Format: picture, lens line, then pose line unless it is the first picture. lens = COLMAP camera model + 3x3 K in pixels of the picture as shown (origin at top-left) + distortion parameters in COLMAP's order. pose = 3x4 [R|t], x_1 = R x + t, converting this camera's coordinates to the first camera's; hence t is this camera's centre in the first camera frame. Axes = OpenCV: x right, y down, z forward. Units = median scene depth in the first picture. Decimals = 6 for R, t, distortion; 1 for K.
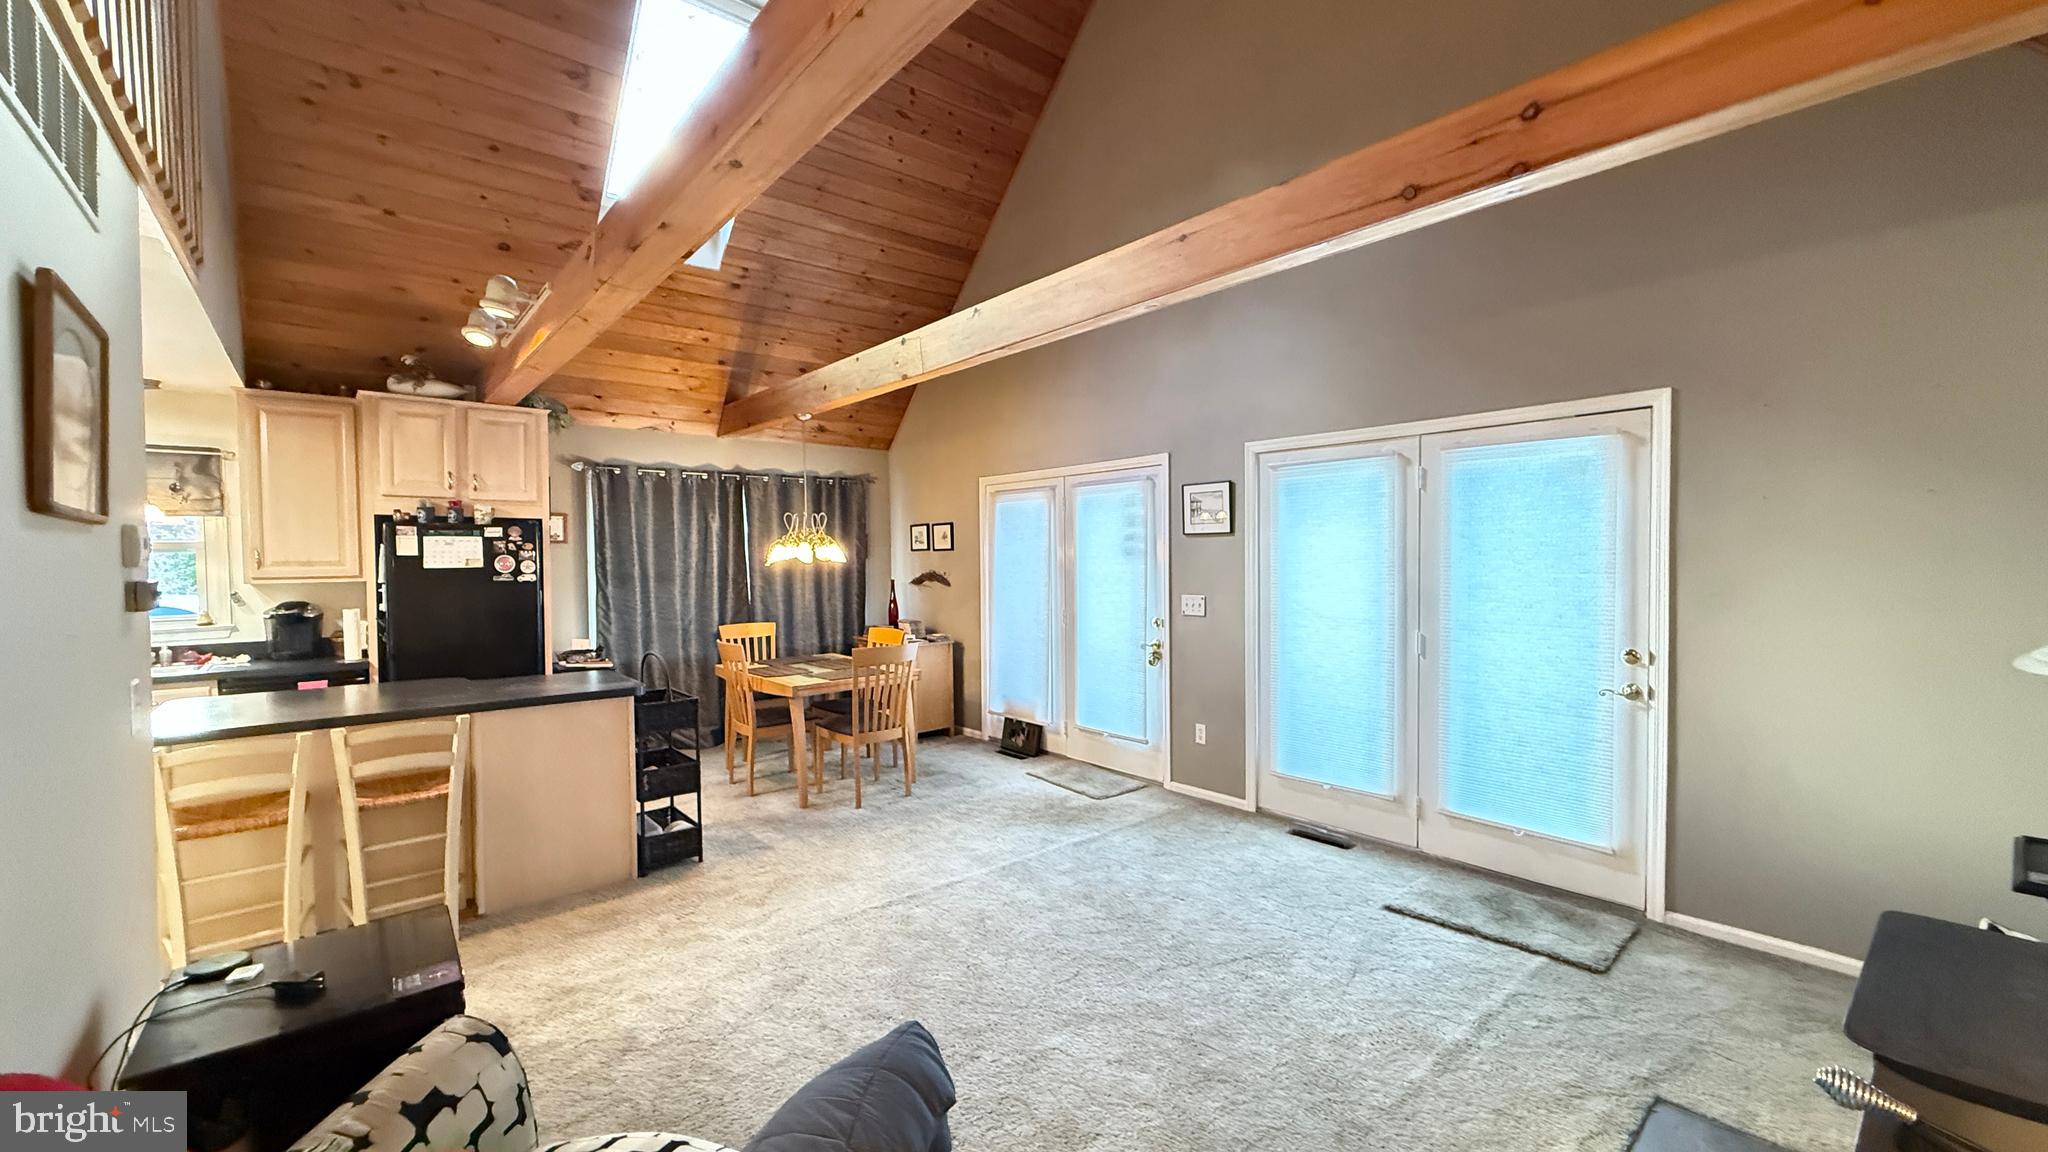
lens RADIAL K [[816.0, 0, 1020.4], [0, 816.0, 573.4], [0, 0, 1]] dist [-0.003657, 0.001260]
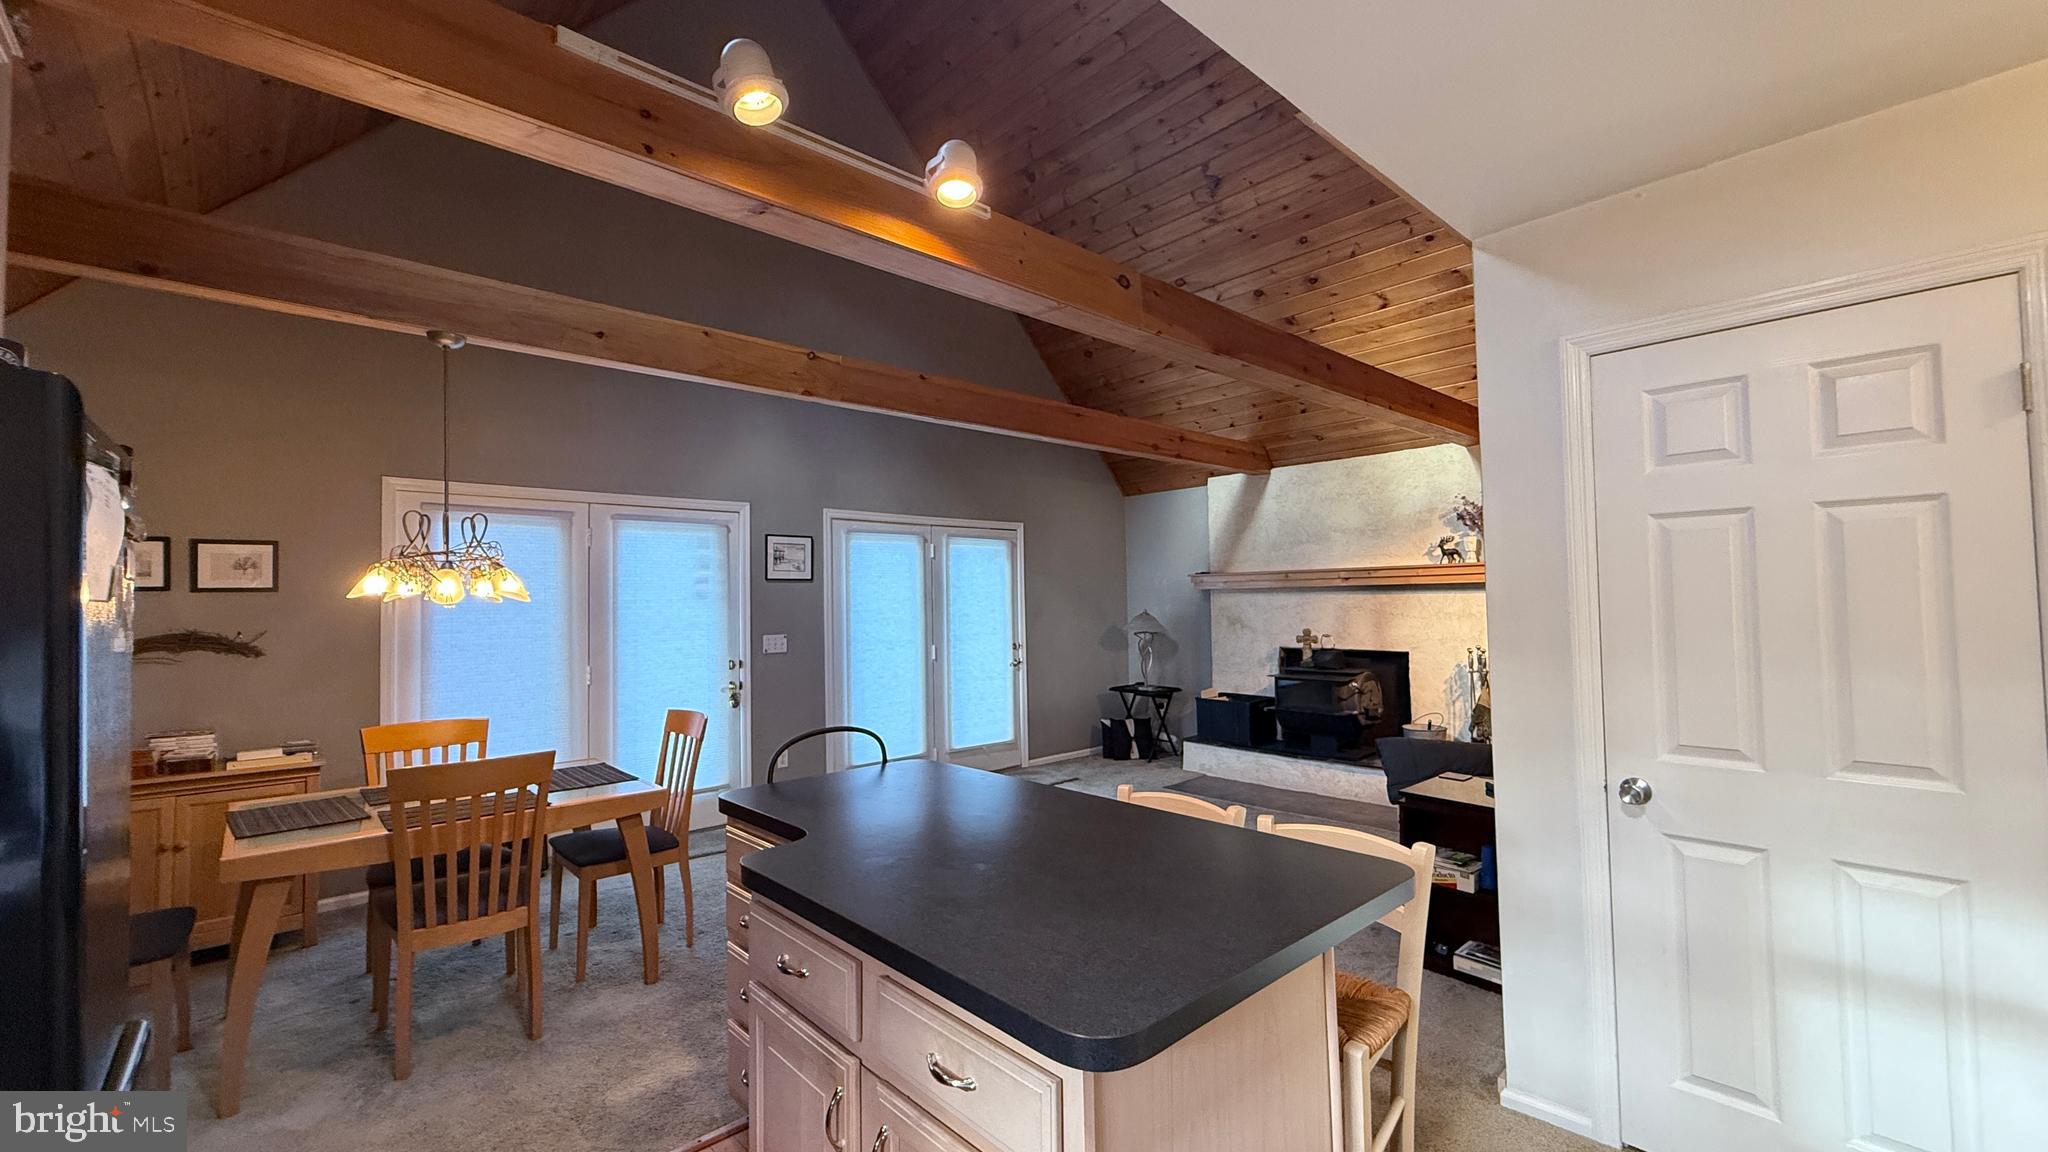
lens RADIAL K [[816.0, 0, 1005.6], [0, 816.0, 585.9], [0, 0, 1]] dist [-0.003657, 0.001260]
pose [[-0.044266, 0.045104, 0.998001, -0.737529], [0.050493, 0.997805, -0.042856, 0.018851], [-0.997743, 0.048495, -0.046446, 0.596368]]
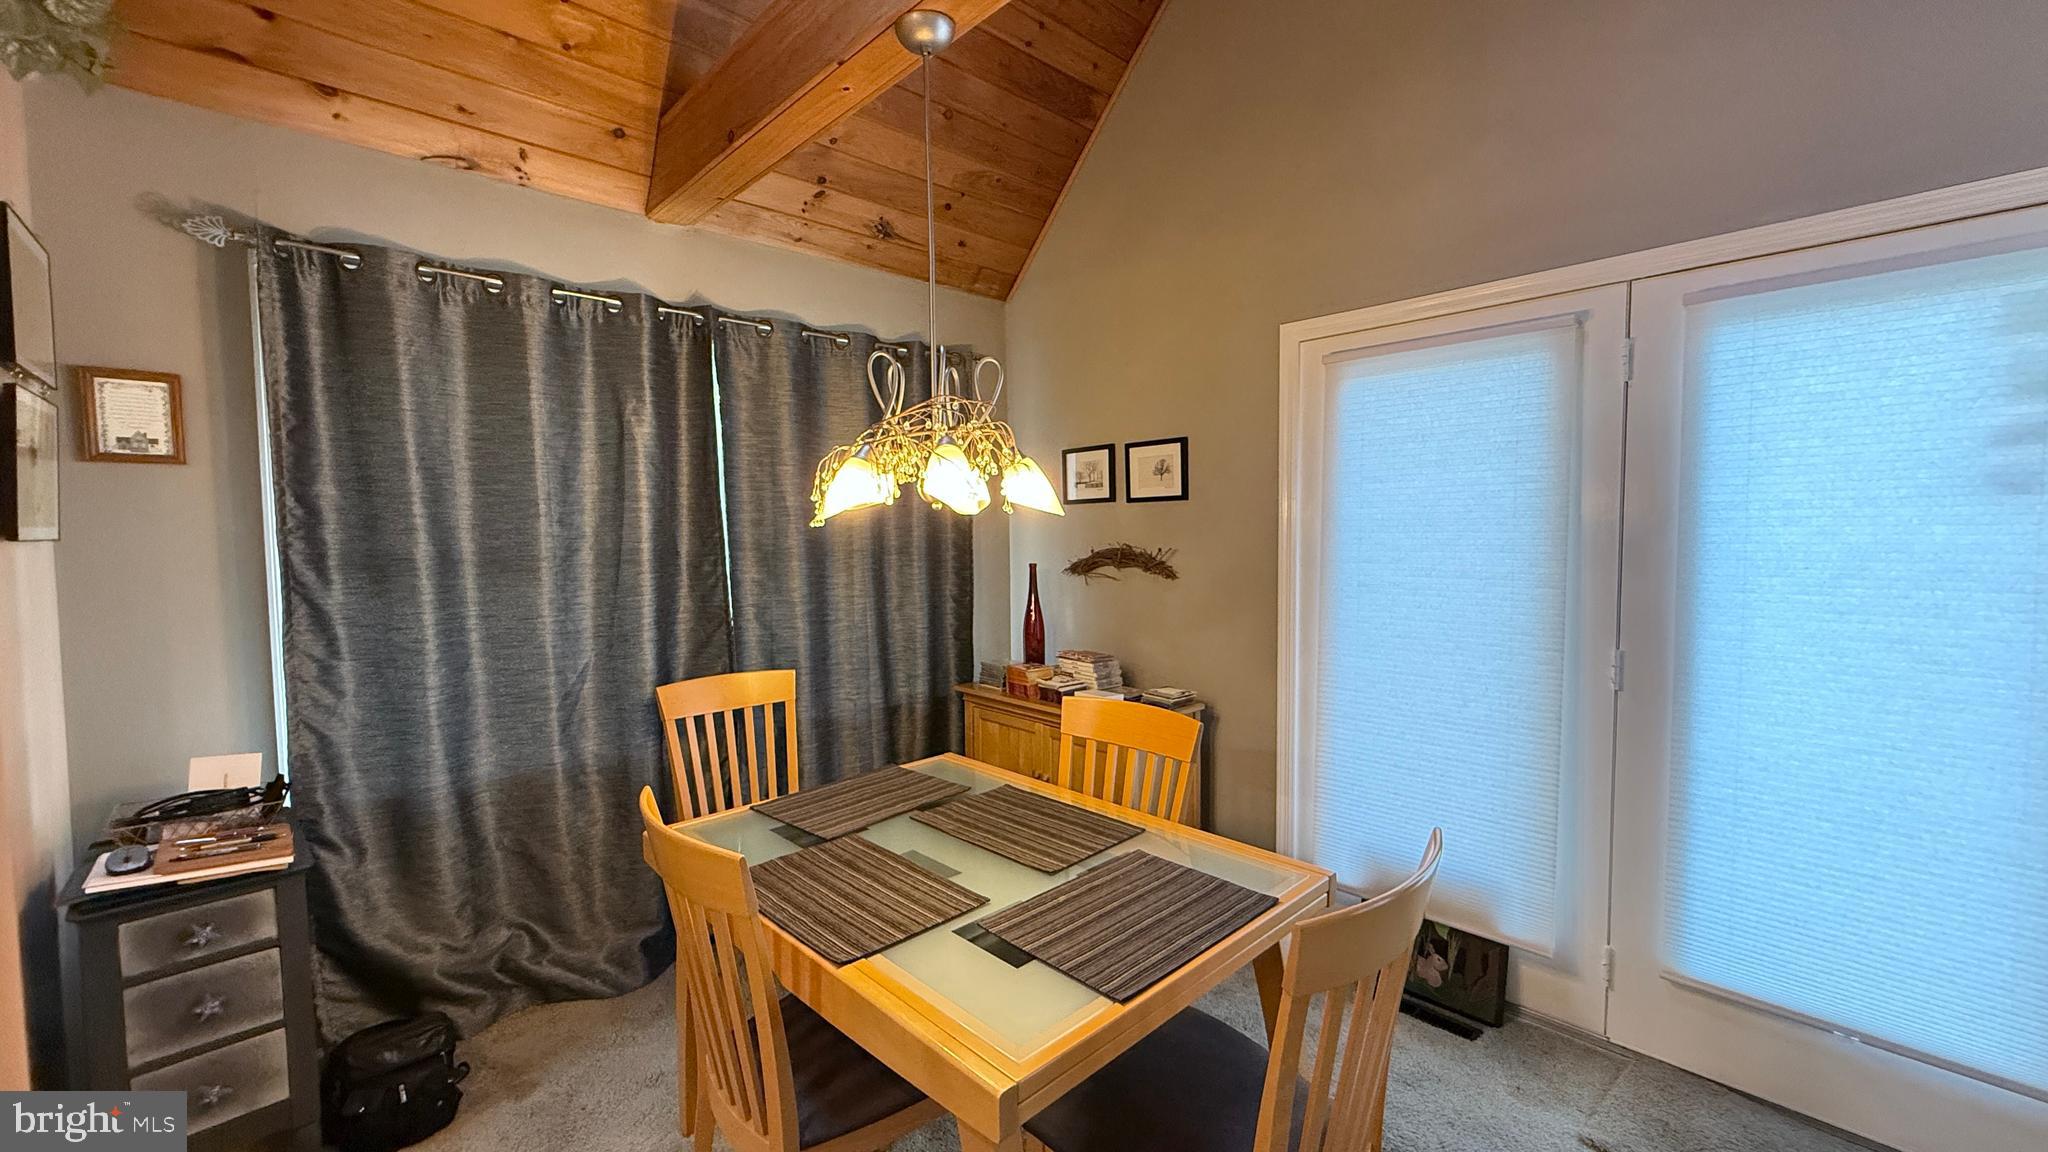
lens RADIAL K [[816.0, 0, 1020.2], [0, 816.0, 574.0], [0, 0, 1]] dist [-0.003657, 0.001260]
pose [[0.998511, -0.002222, 0.054505, -0.223458], [0.000388, 0.999434, 0.033640, -0.002754], [-0.054548, -0.033569, 0.997947, 0.622031]]
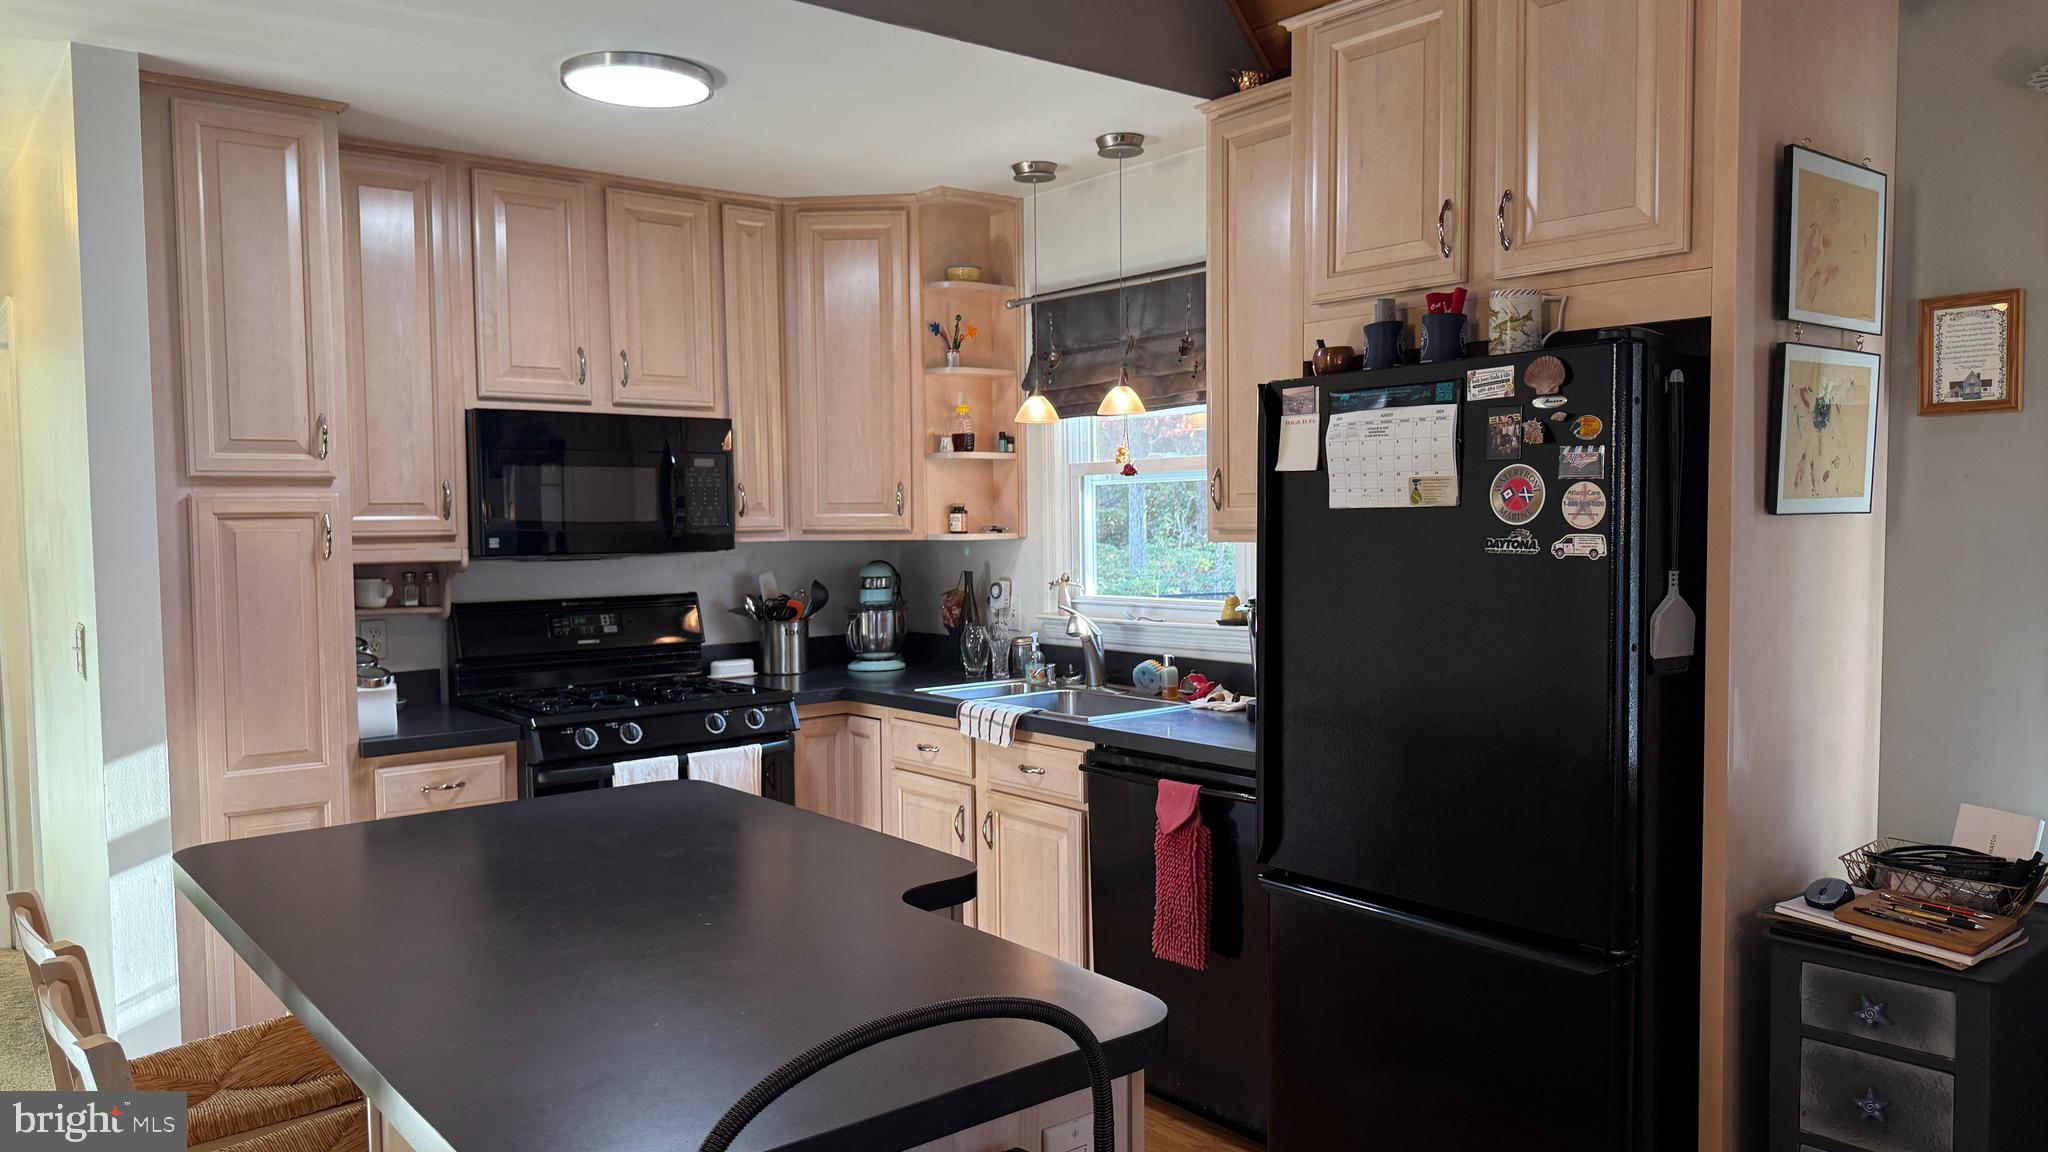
lens RADIAL K [[1425.1, 0, 1020.8], [0, 1425.1, 597.6], [0, 0, 1]] dist [0.036289, -0.044924]
pose [[-0.017634, 0.067833, -0.997541, -0.110996], [-0.009504, 0.997639, 0.068008, -0.006617], [0.999799, 0.010680, -0.016948, 0.680974]]
